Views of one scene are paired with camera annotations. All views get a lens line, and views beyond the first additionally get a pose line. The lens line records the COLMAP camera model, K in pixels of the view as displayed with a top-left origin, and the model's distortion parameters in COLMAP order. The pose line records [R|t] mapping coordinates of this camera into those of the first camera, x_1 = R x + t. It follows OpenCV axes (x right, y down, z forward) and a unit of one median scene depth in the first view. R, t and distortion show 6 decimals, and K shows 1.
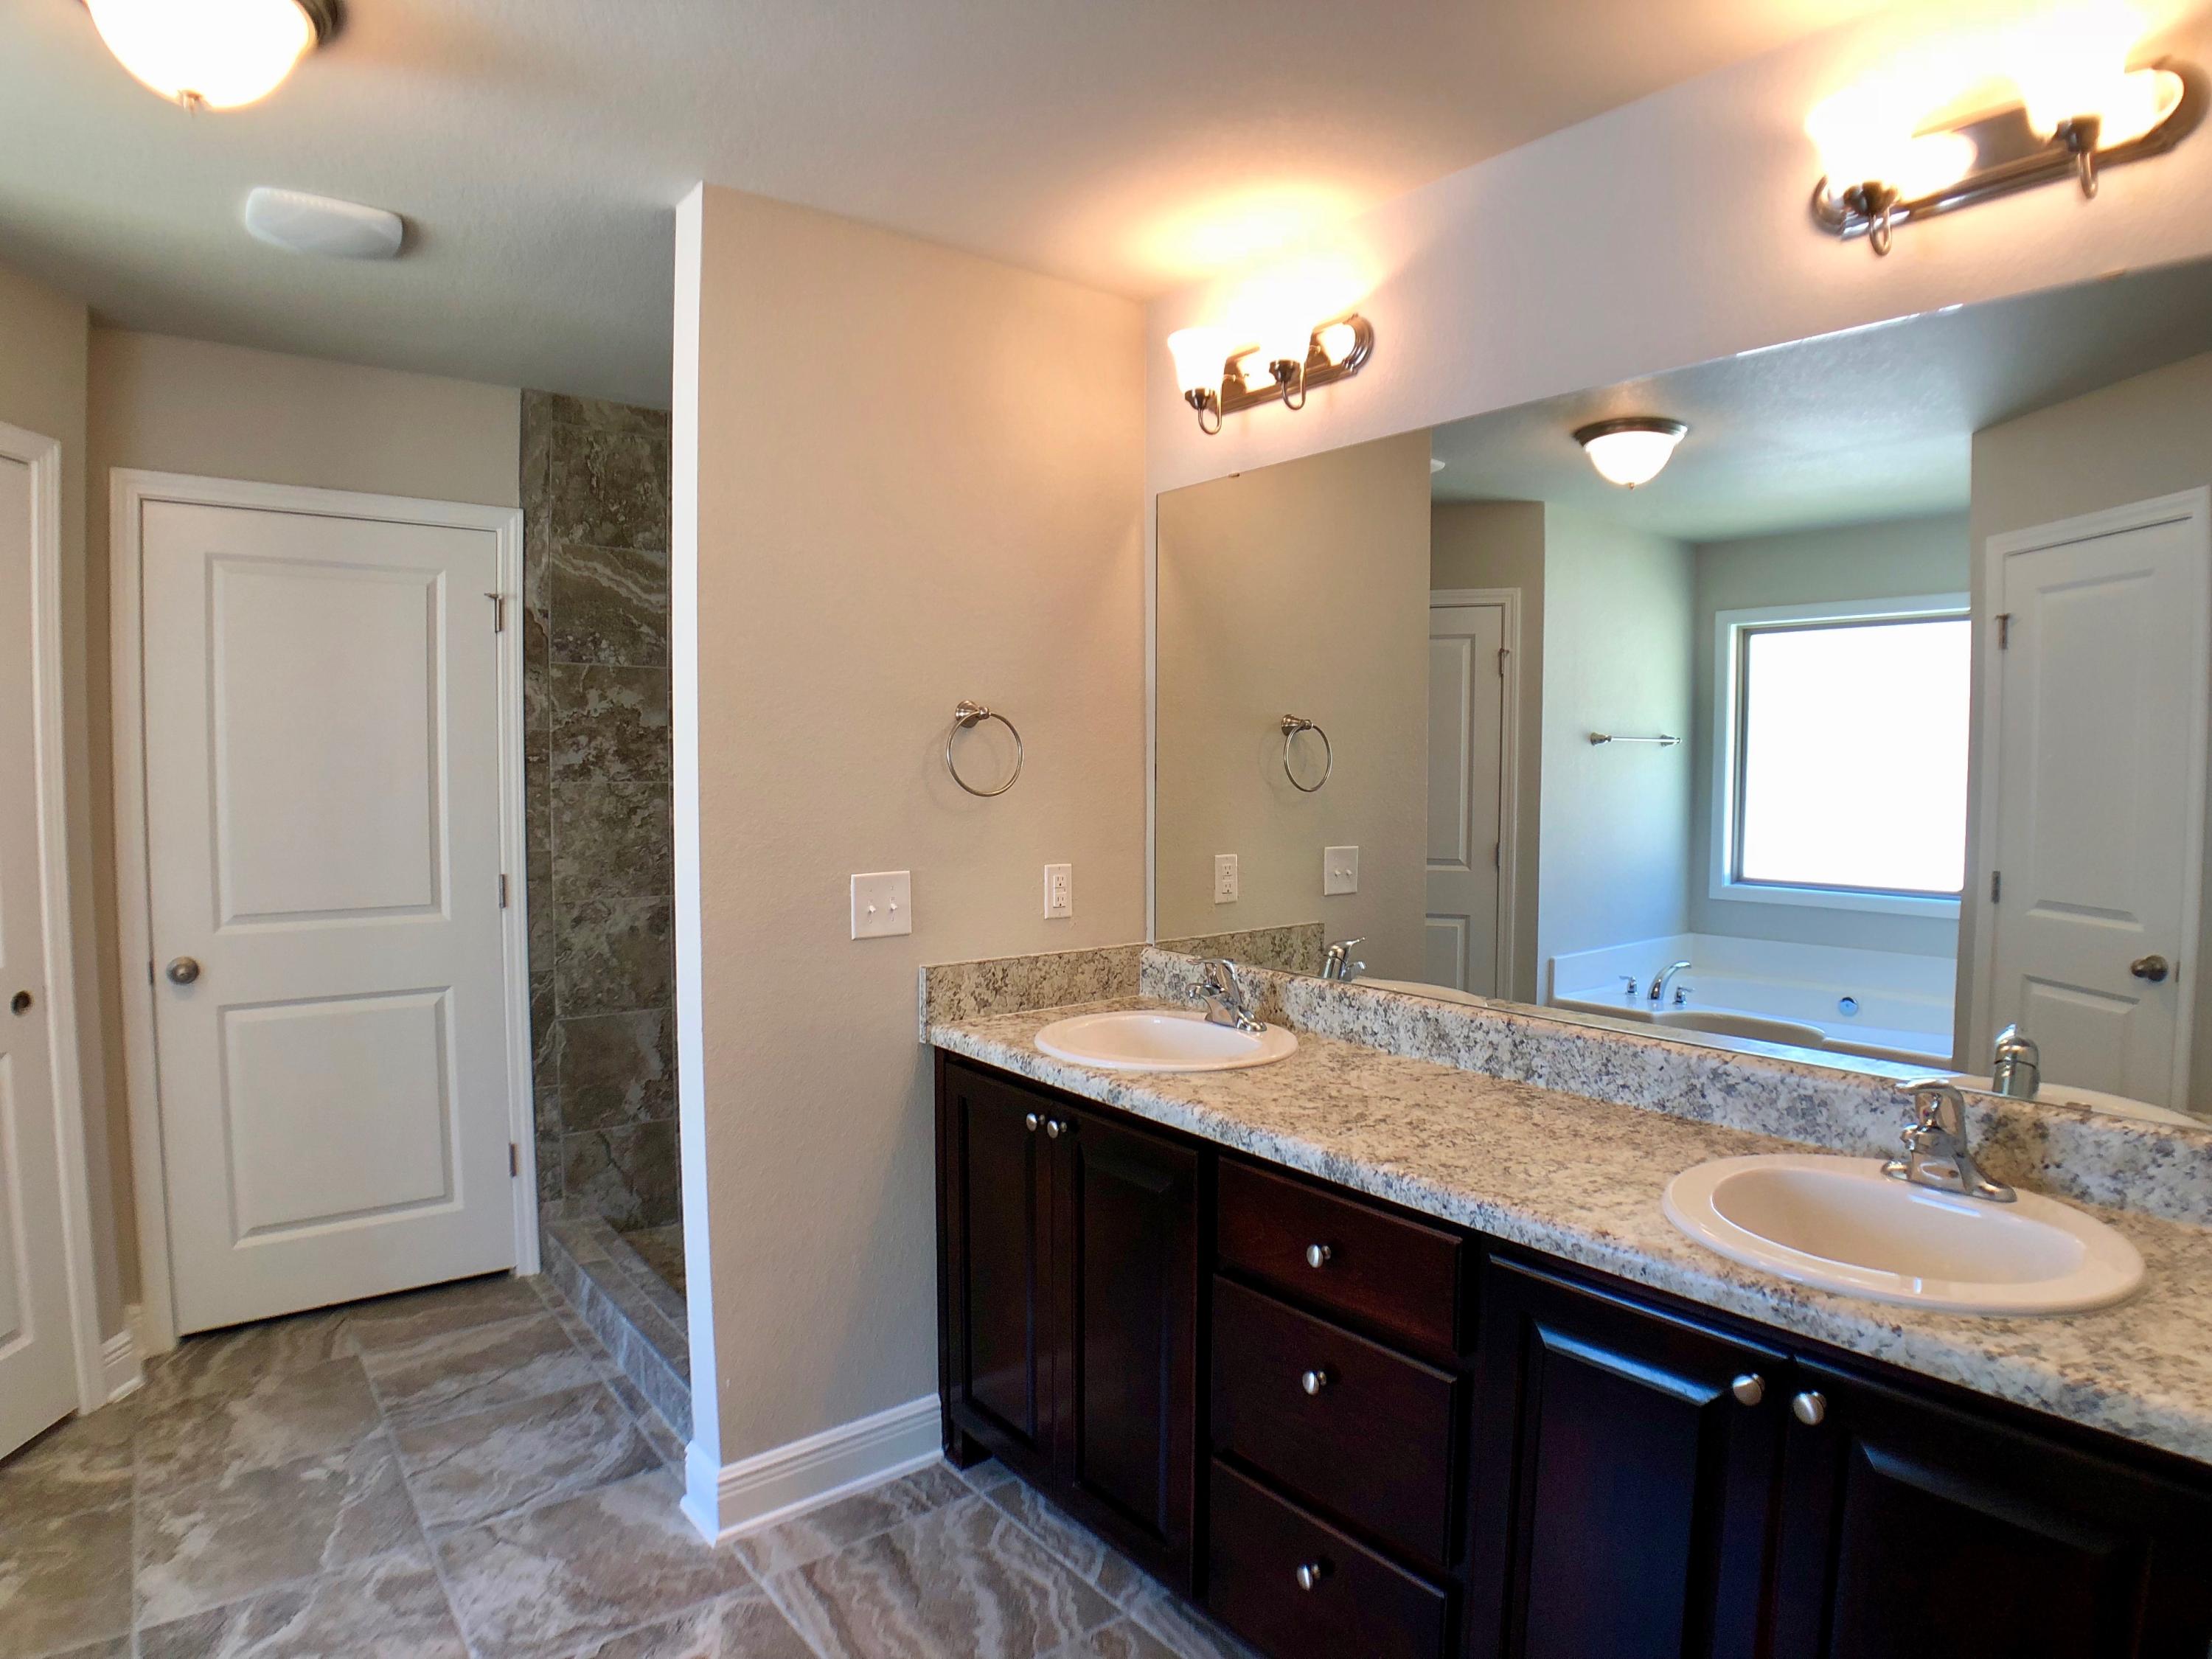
lens RADIAL K [[1250.1, 0, 1102.8], [0, 1250.1, 826.5], [0, 0, 1]] dist [-0.099199, 0.018134]
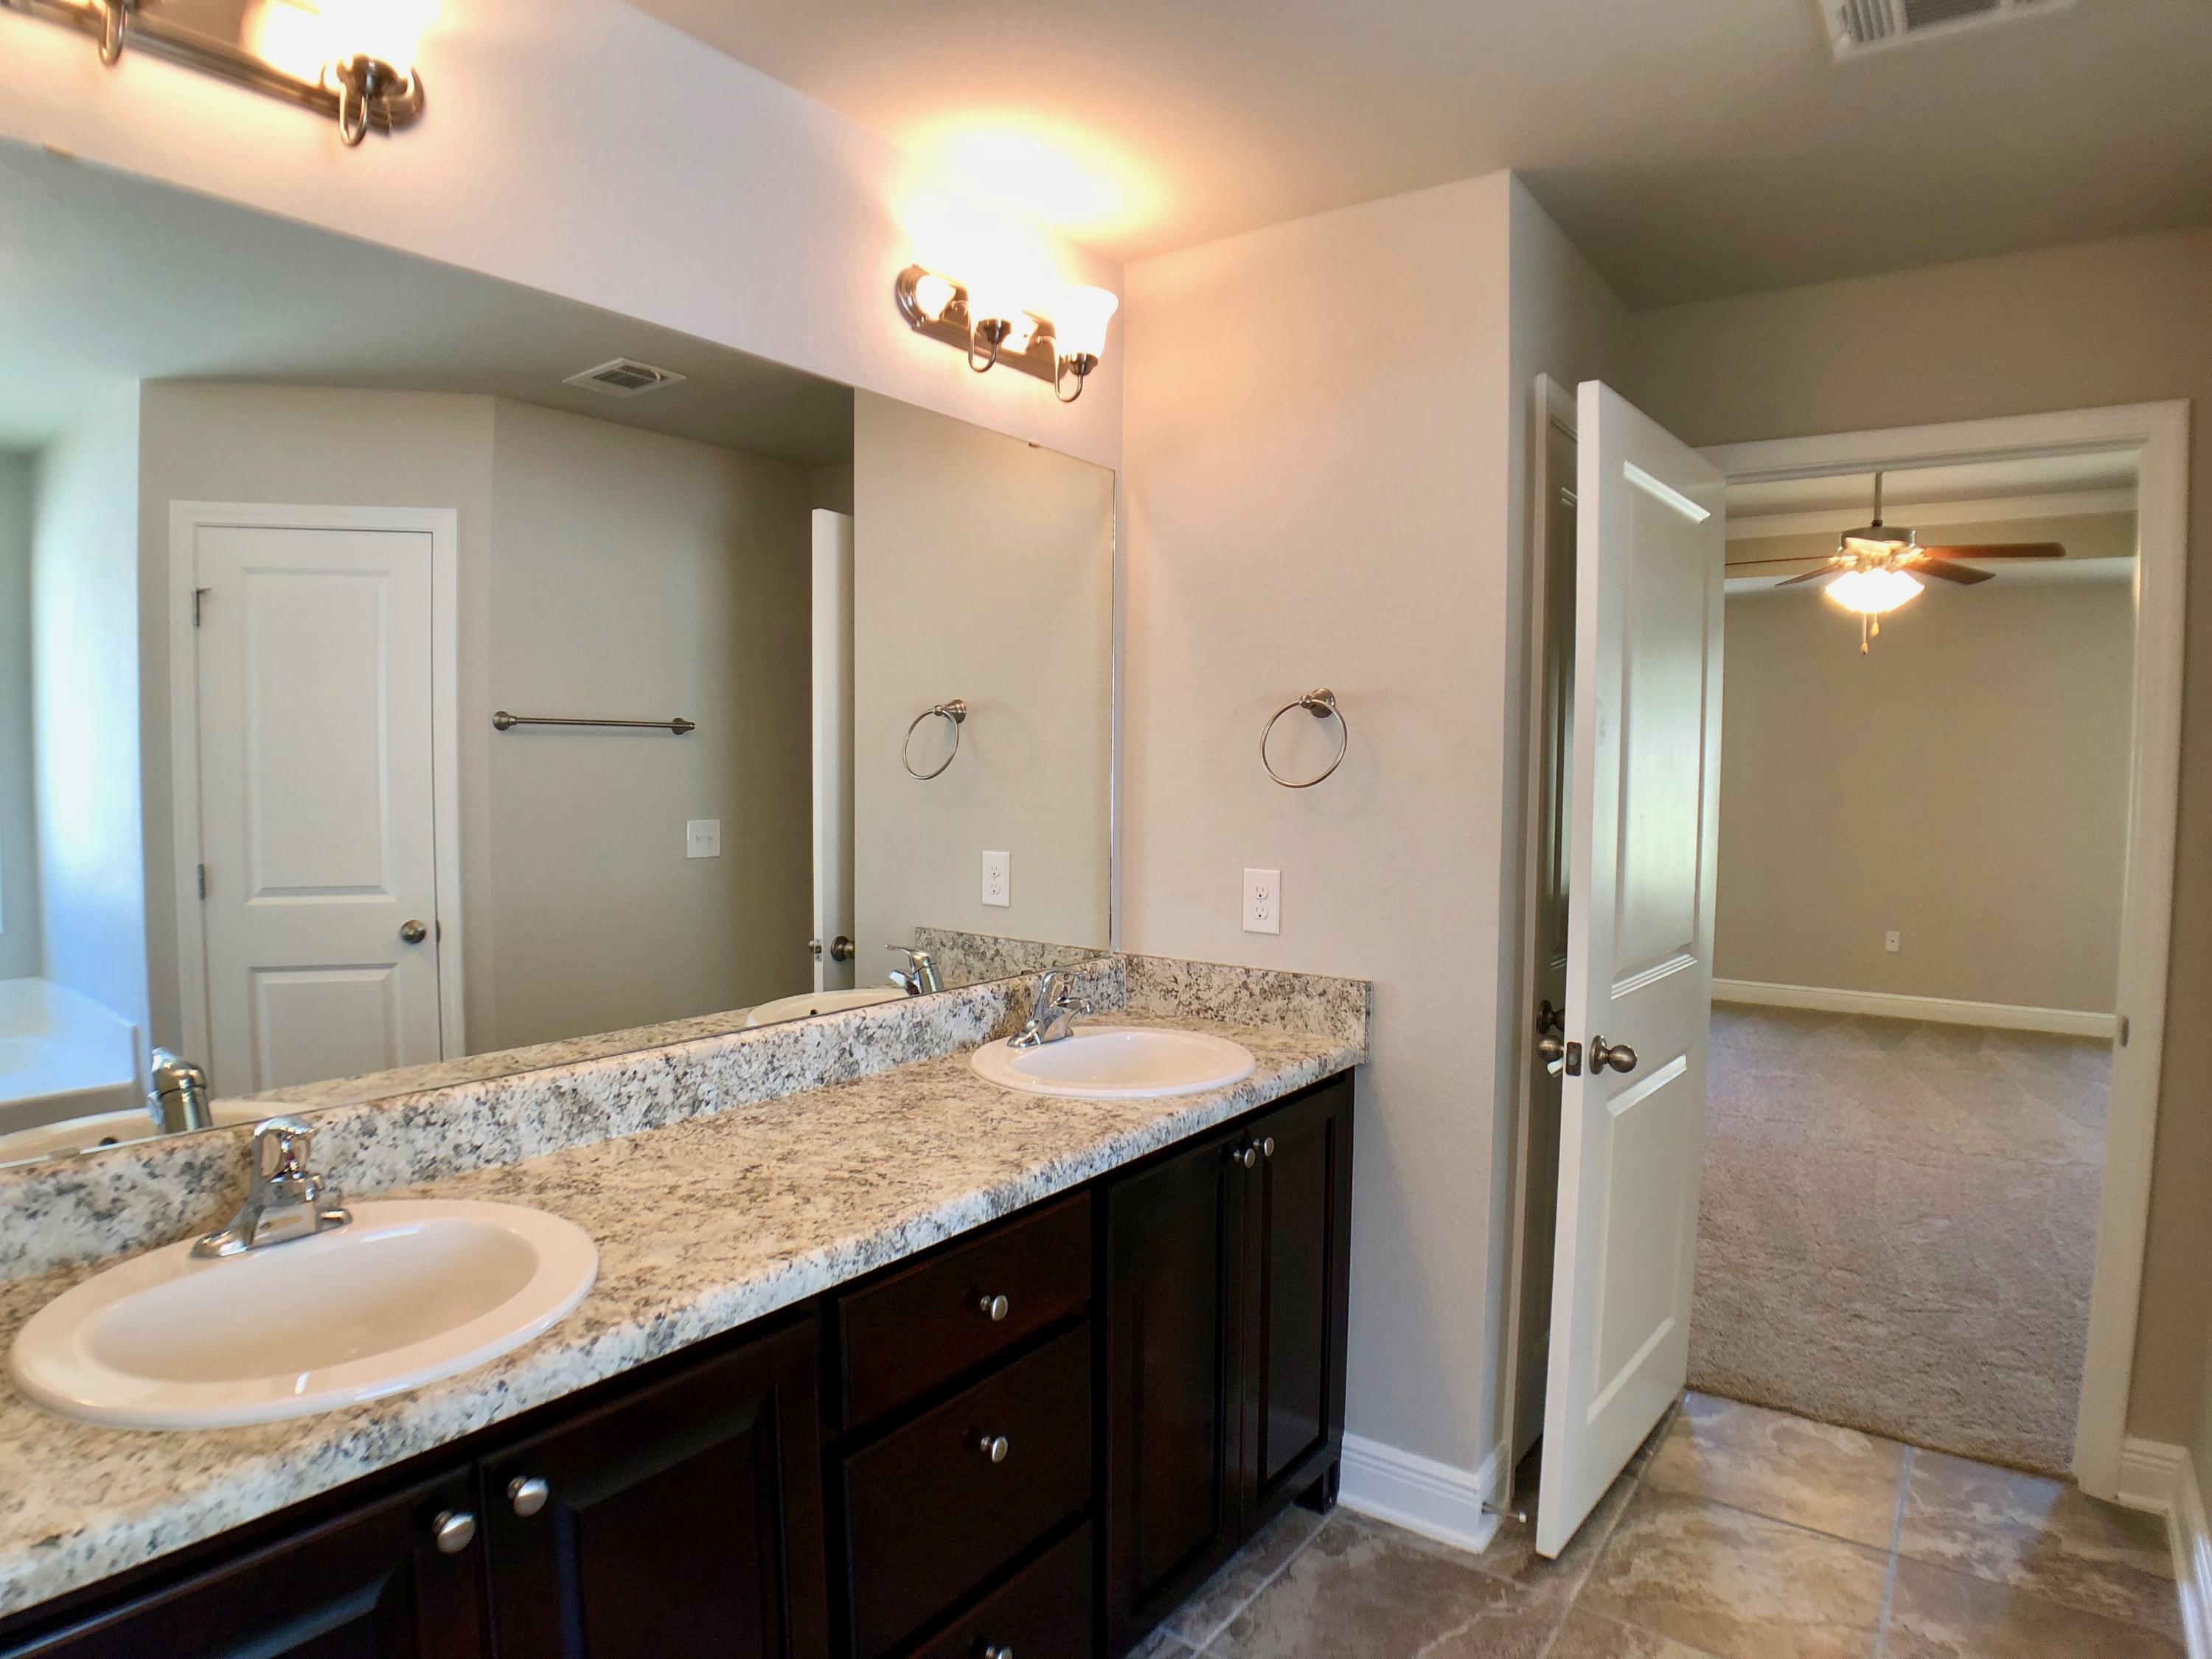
lens RADIAL K [[1250.1, 0, 1115.3], [0, 1250.1, 825.7], [0, 0, 1]] dist [-0.099199, 0.018134]
pose [[-0.264999, -0.052901, 0.962796, -0.567364], [0.040134, 0.997024, 0.065828, -0.043216], [-0.963413, 0.056086, -0.262087, 0.940052]]
